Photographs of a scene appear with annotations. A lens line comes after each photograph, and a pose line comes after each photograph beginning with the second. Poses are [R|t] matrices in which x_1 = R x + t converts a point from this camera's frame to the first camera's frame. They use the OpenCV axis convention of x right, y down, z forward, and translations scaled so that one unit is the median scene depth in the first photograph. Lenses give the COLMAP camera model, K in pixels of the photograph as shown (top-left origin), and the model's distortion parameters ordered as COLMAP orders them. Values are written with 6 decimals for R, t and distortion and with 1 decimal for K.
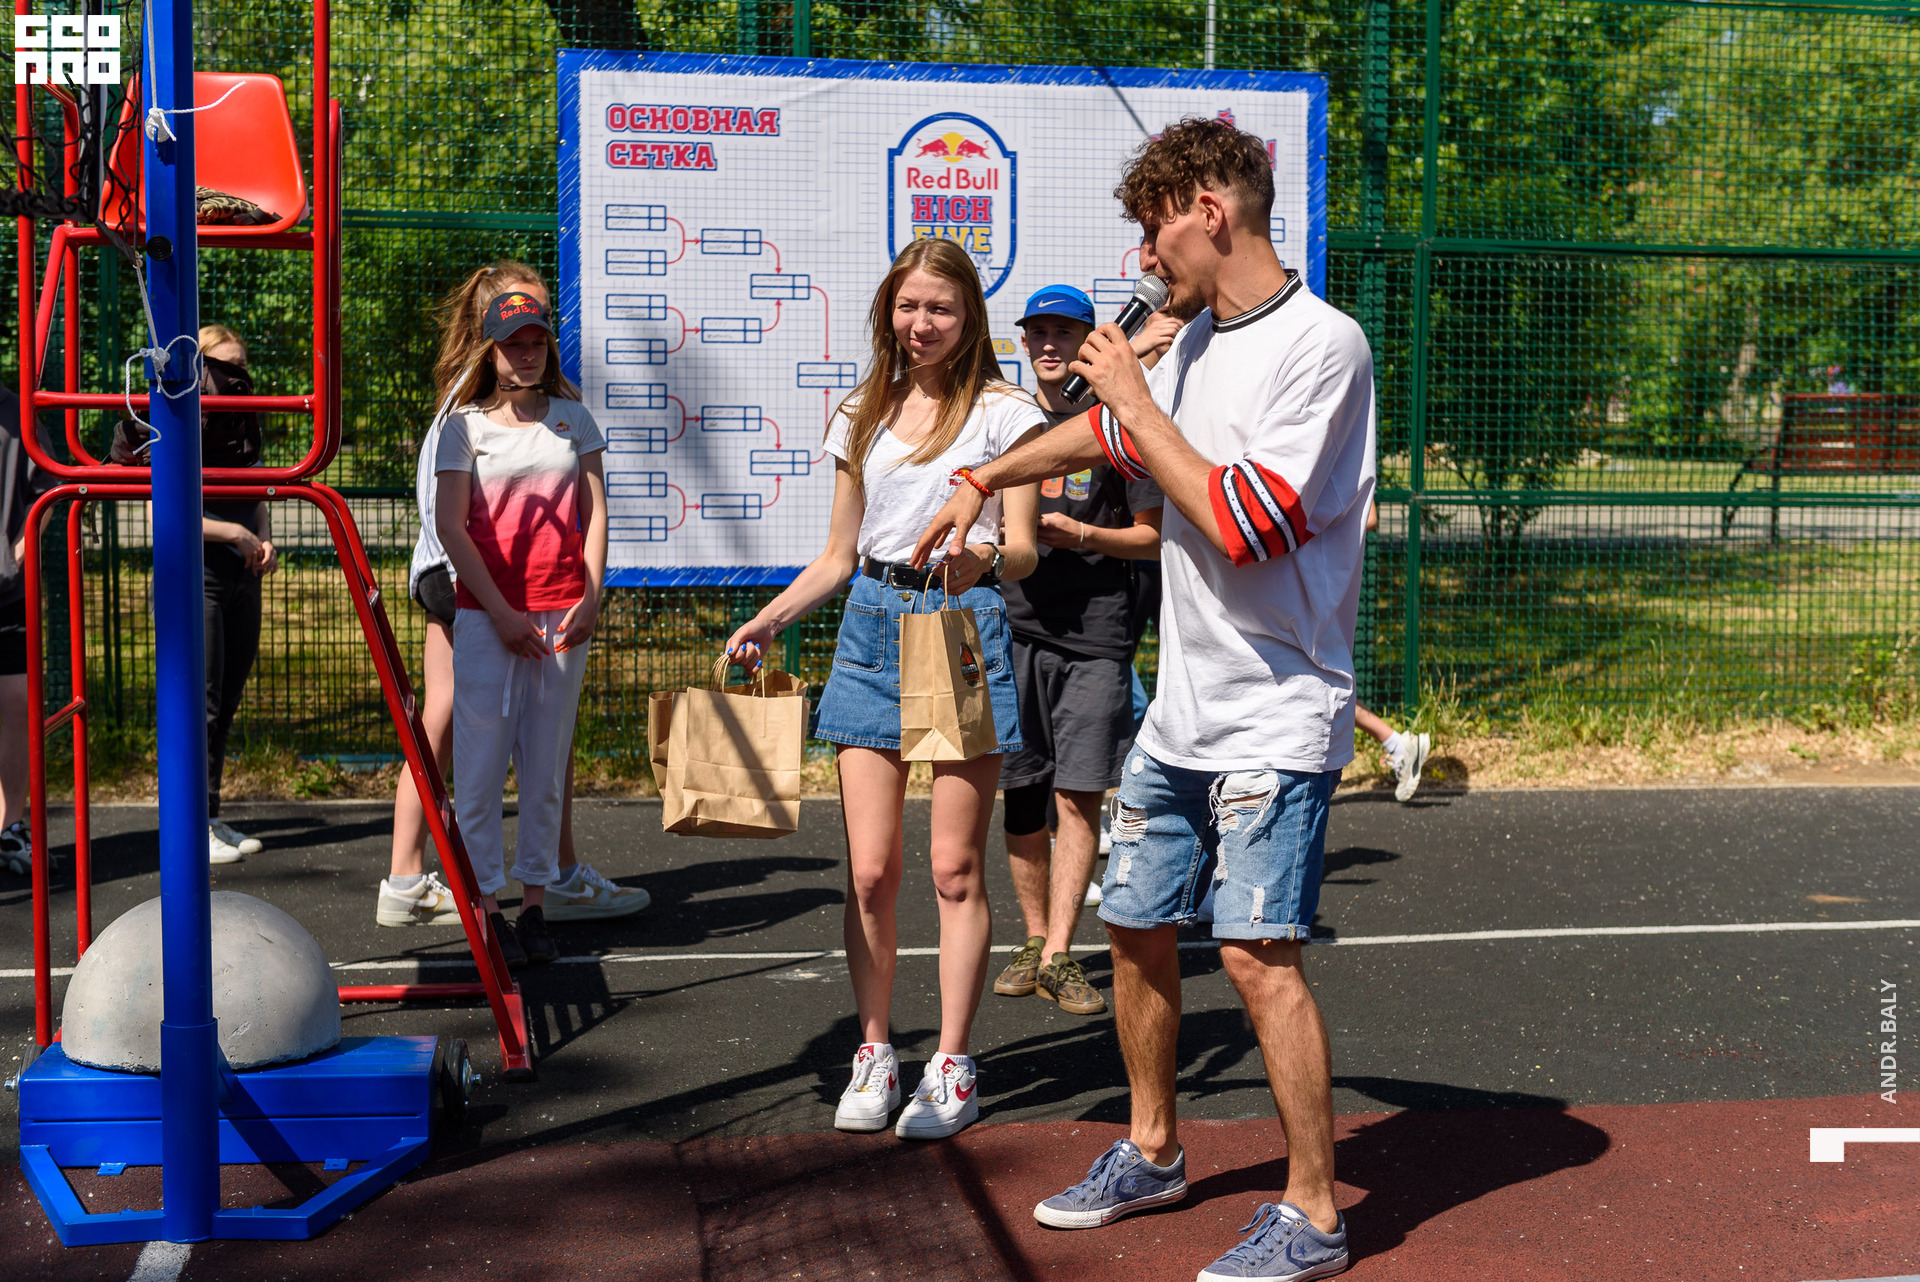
lens RADIAL K [[2632.2, 0, 959.7], [0, 2632.2, 669.2], [0, 0, 1]] dist [0.014579, -0.018821]
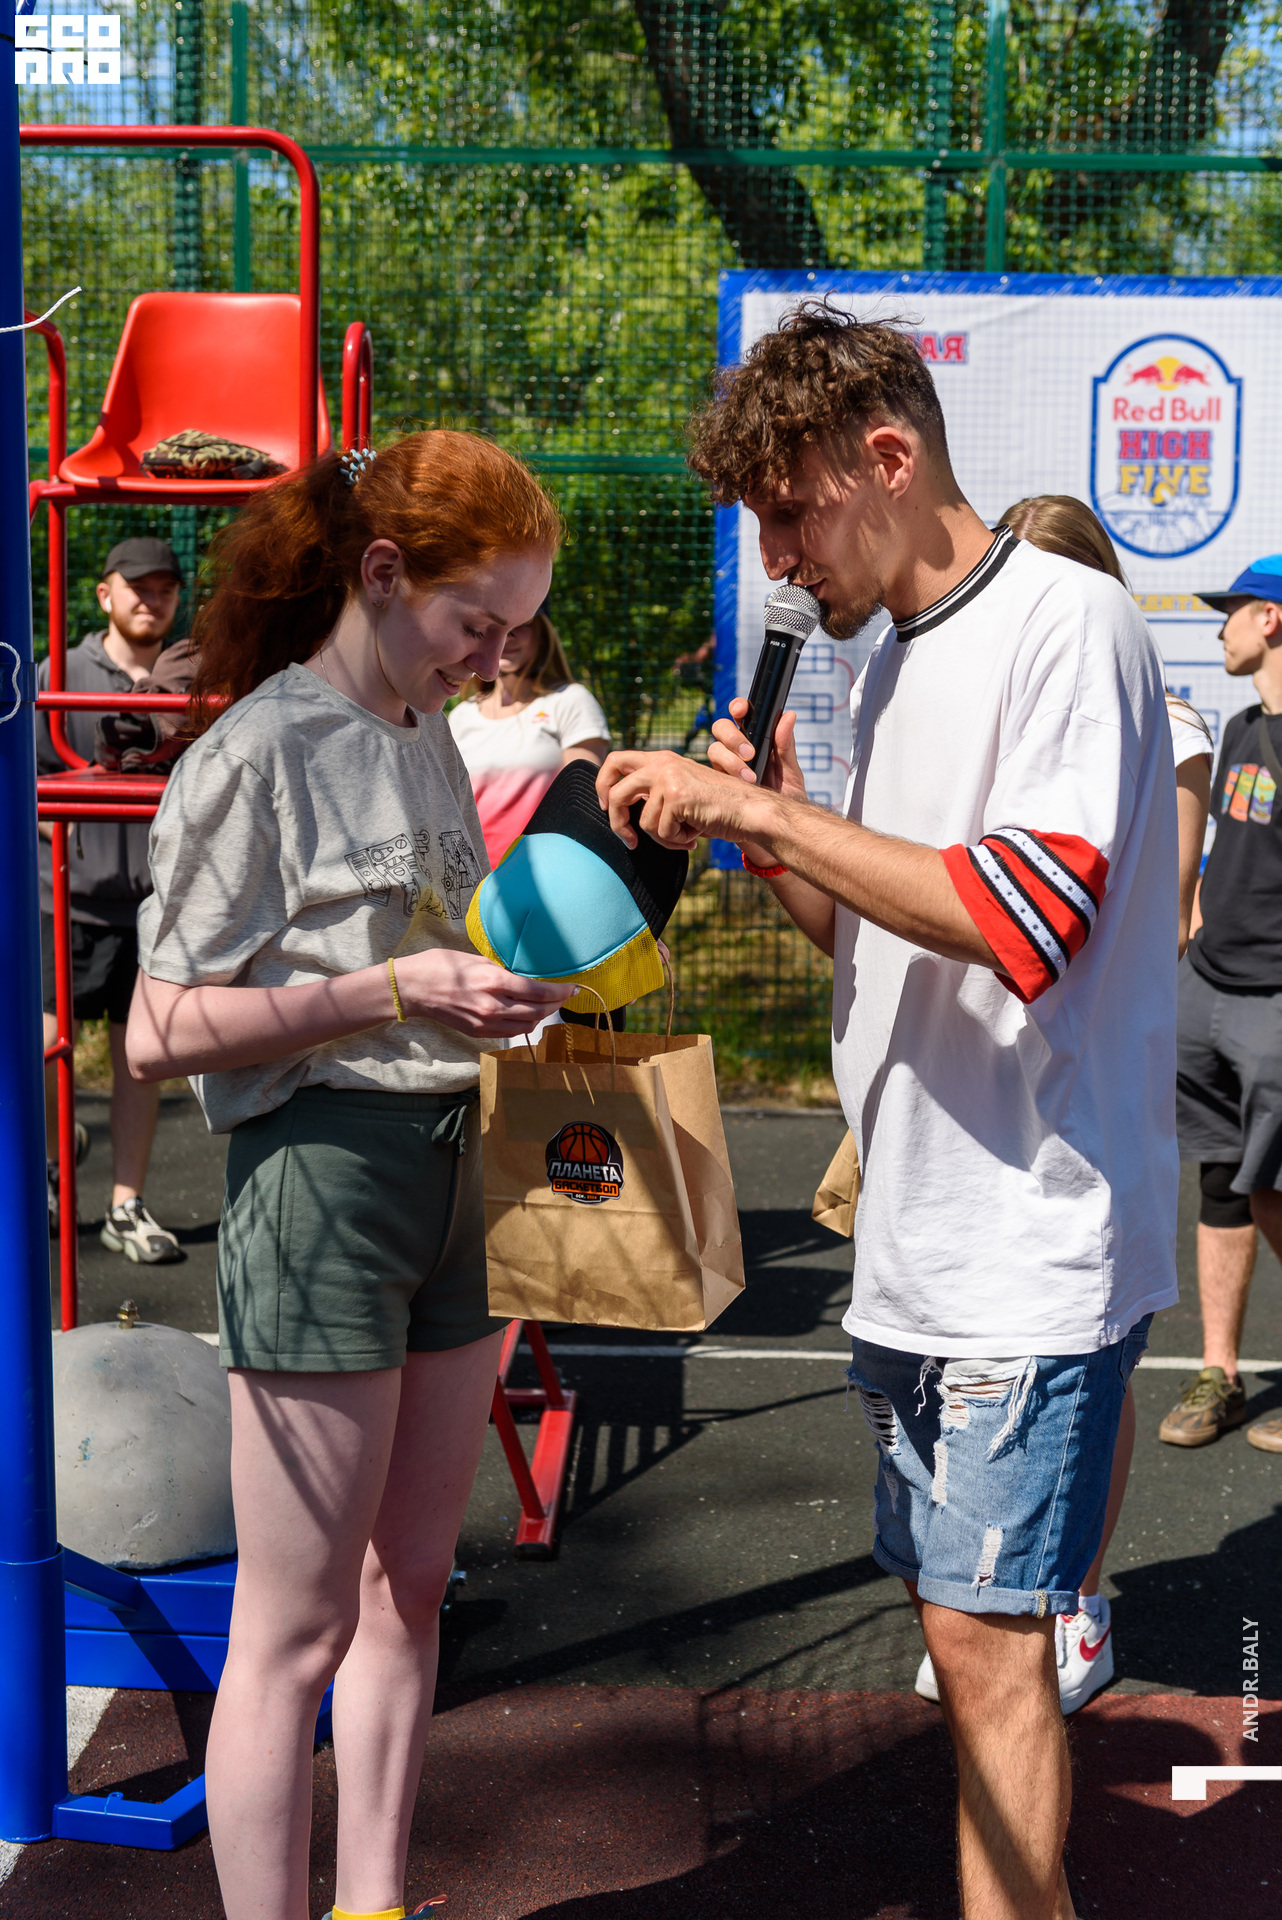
lens RADIAL K [[2576.4, 0, 630.7], [0, 2576.4, 960.9], [0, 0, 1]] dist [0.013607, 0.029363]
pose [[0.976892, 0.031339, -0.211425, 0.010343], [-0.026139, 0.999284, 0.027347, -0.023680], [0.212131, -0.021188, 0.977011, 0.129569]]
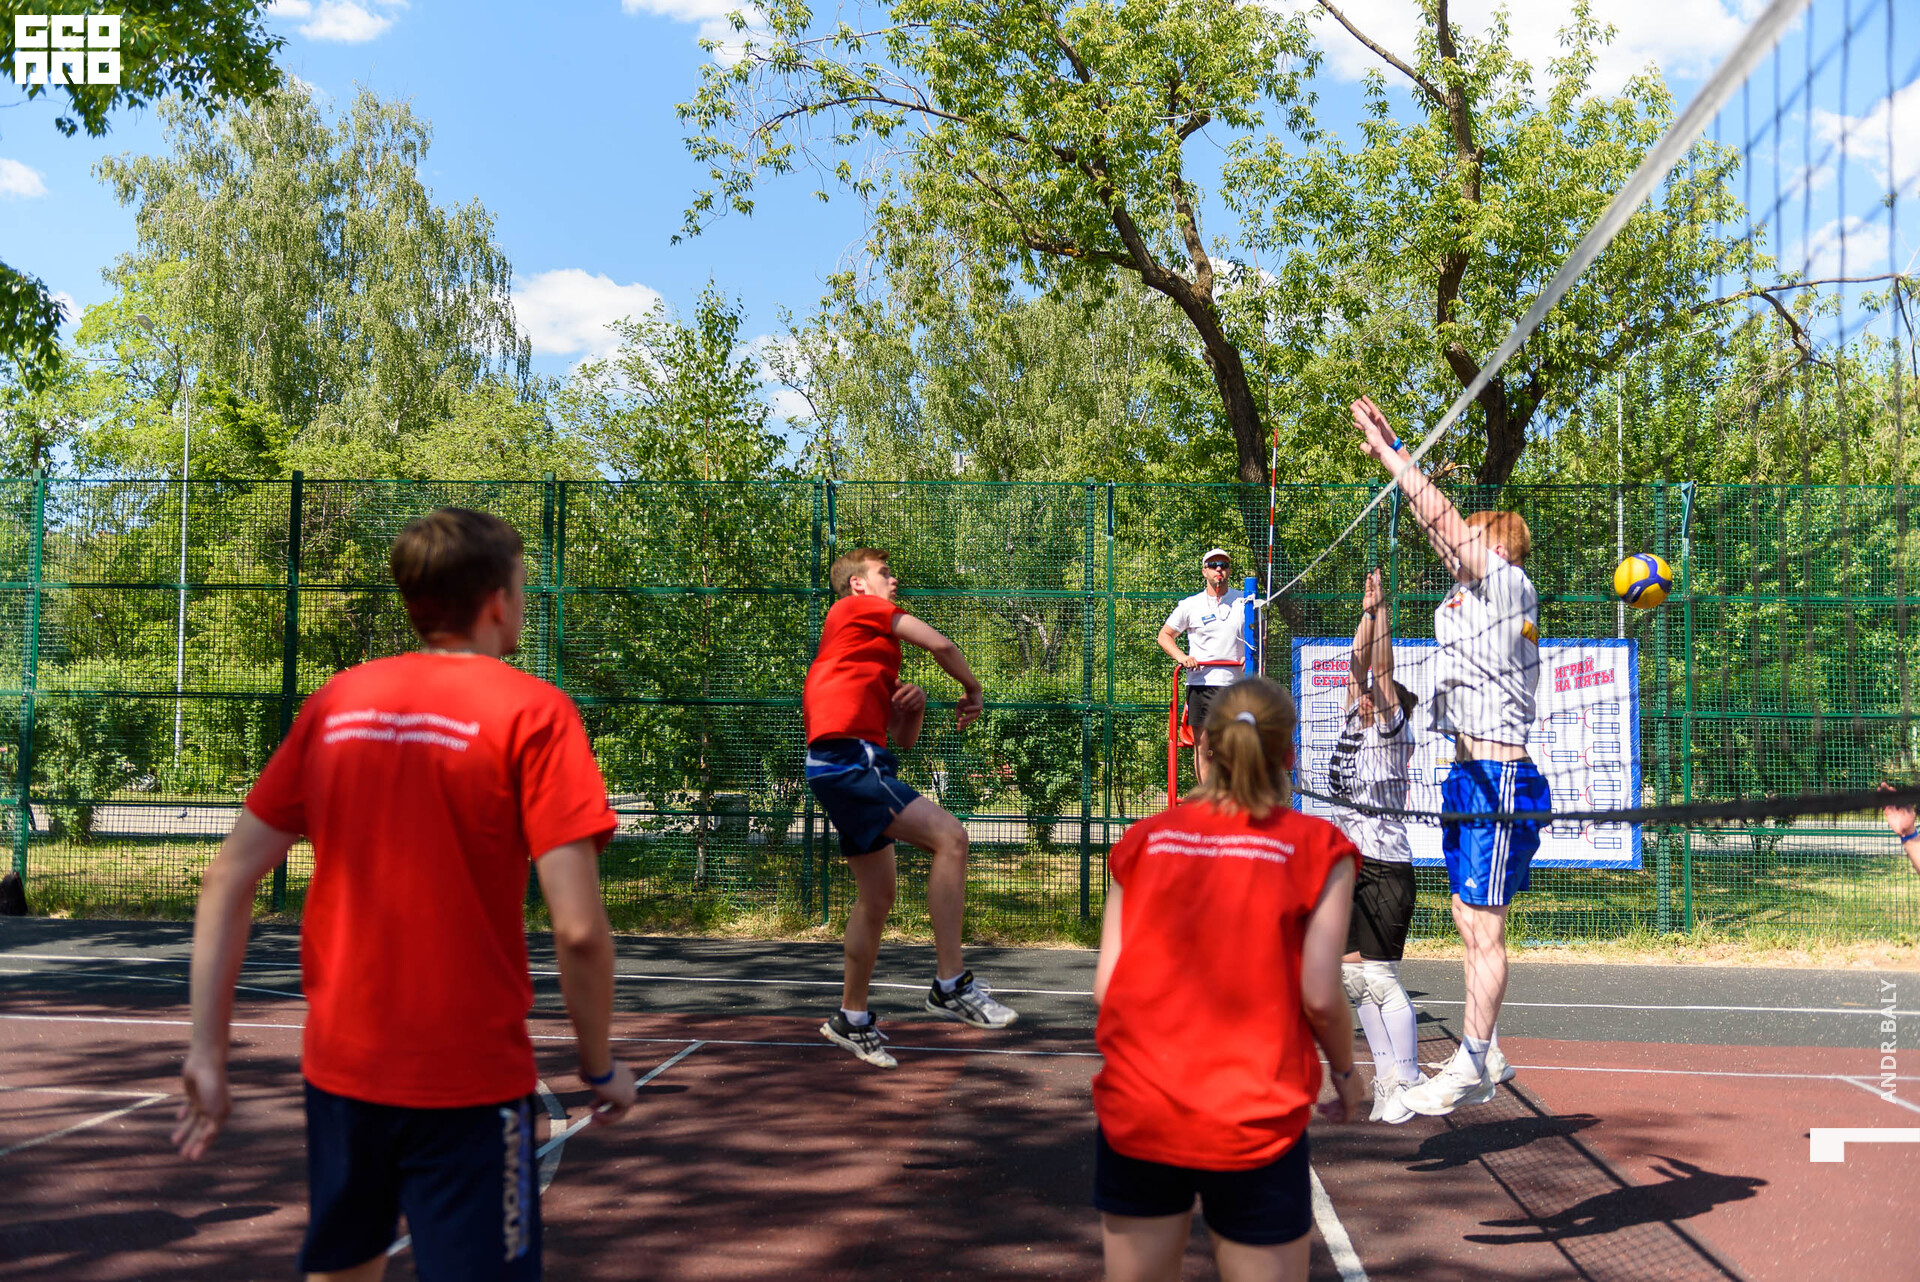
lens RADIAL K [[1917.1, 0, 960.7], [0, 1917.1, 641.3], [0, 0, 1]] dist [-0.002773, -0.002332]
pose [[0.968231, -0.018940, -0.249341, -0.012948], [-0.019795, 0.988193, -0.151929, 0.030538], [0.249274, 0.152038, 0.956424, -0.679614]]
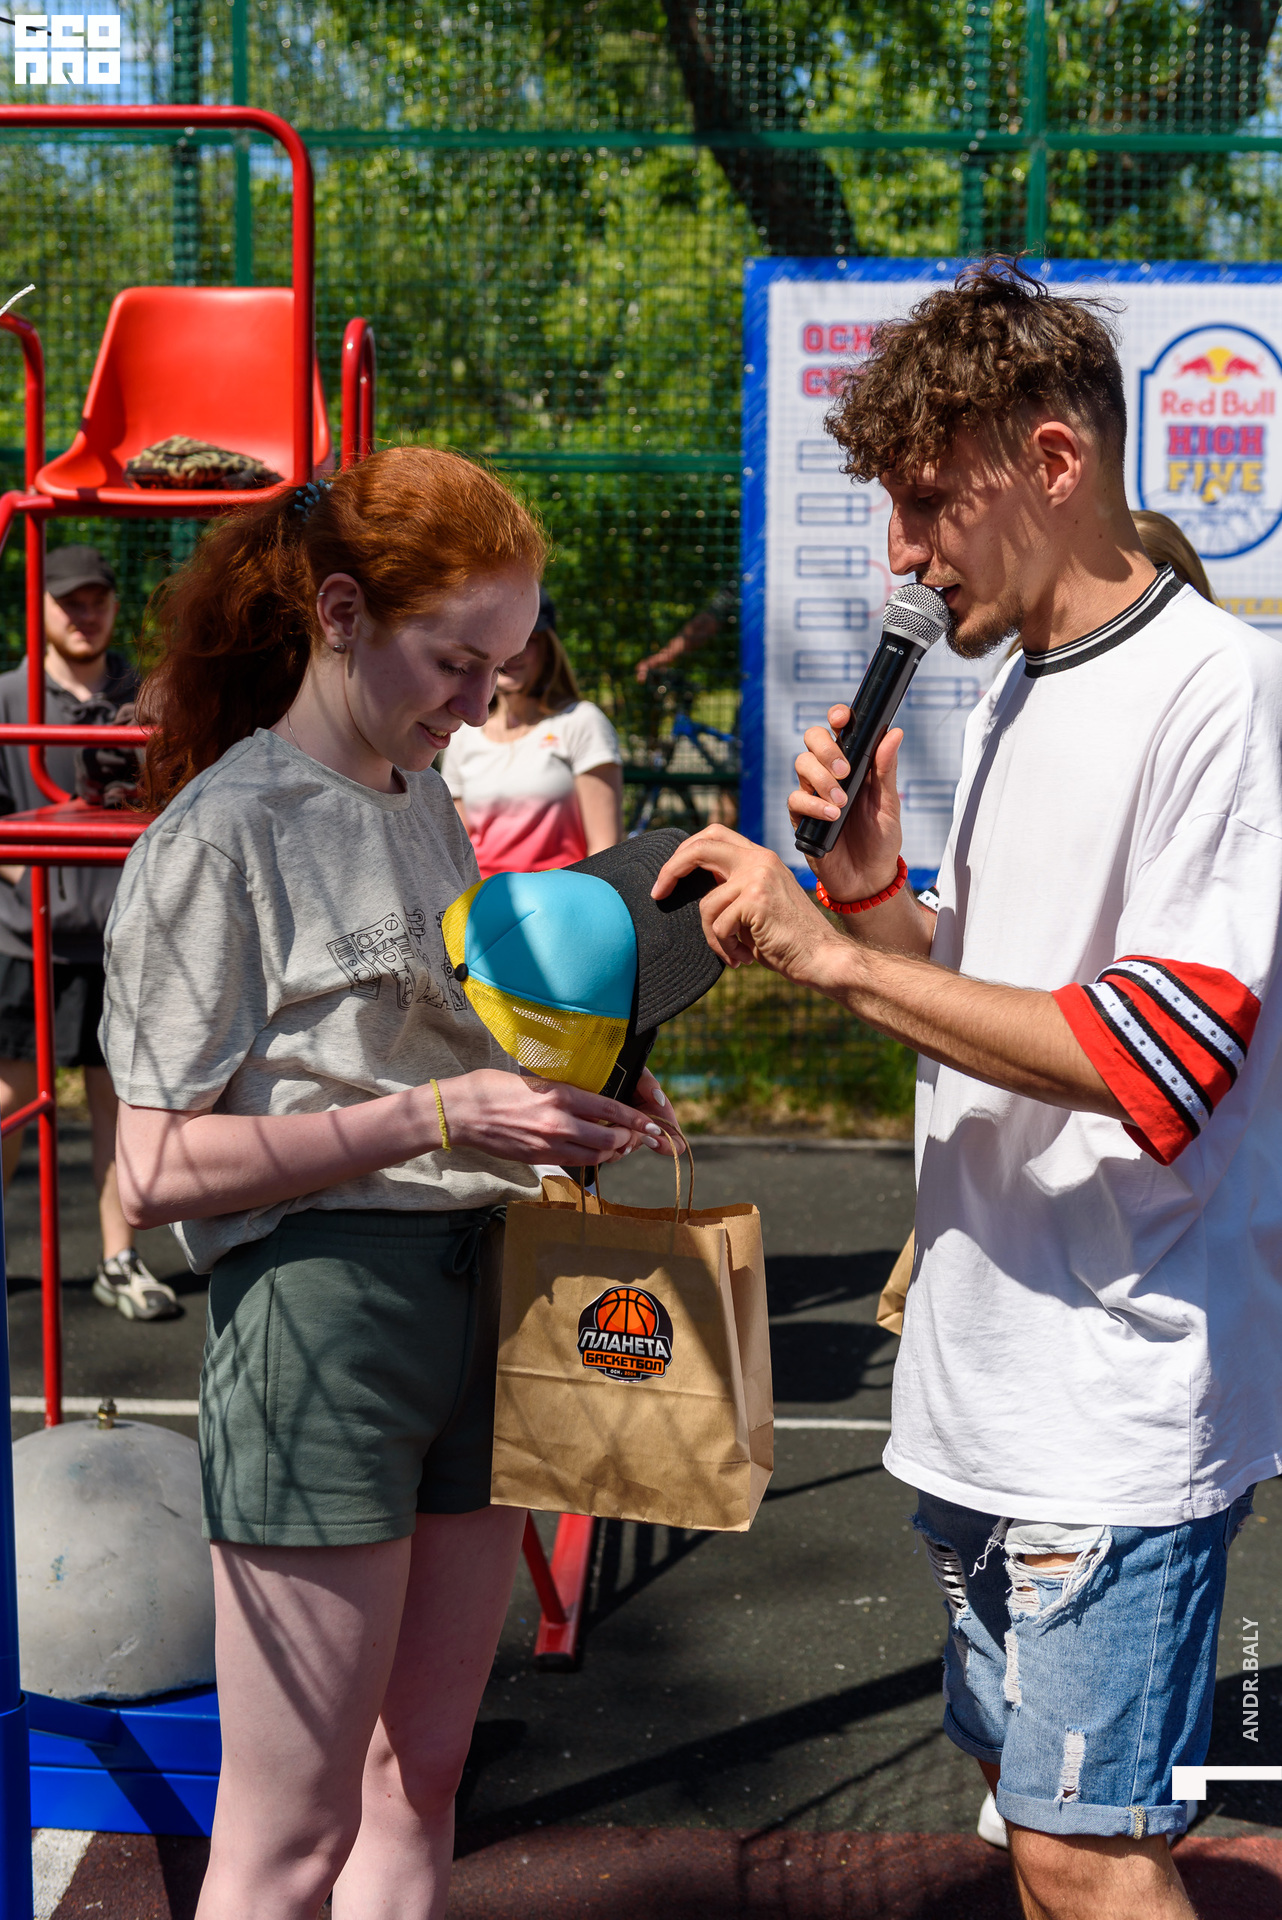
lens RADIAL K [[2632.2, 0, 646.1], [0, 2632.2, 958.8], [0, 0, 1]] dist [0.014579, -0.018821]
pose [[0.976482, 0.026488, -0.213965, 0.003756], [-0.021429, 0.999434, 0.025927, -0.030679], [0.214531, -0.020732, 0.976497, 0.155691]]
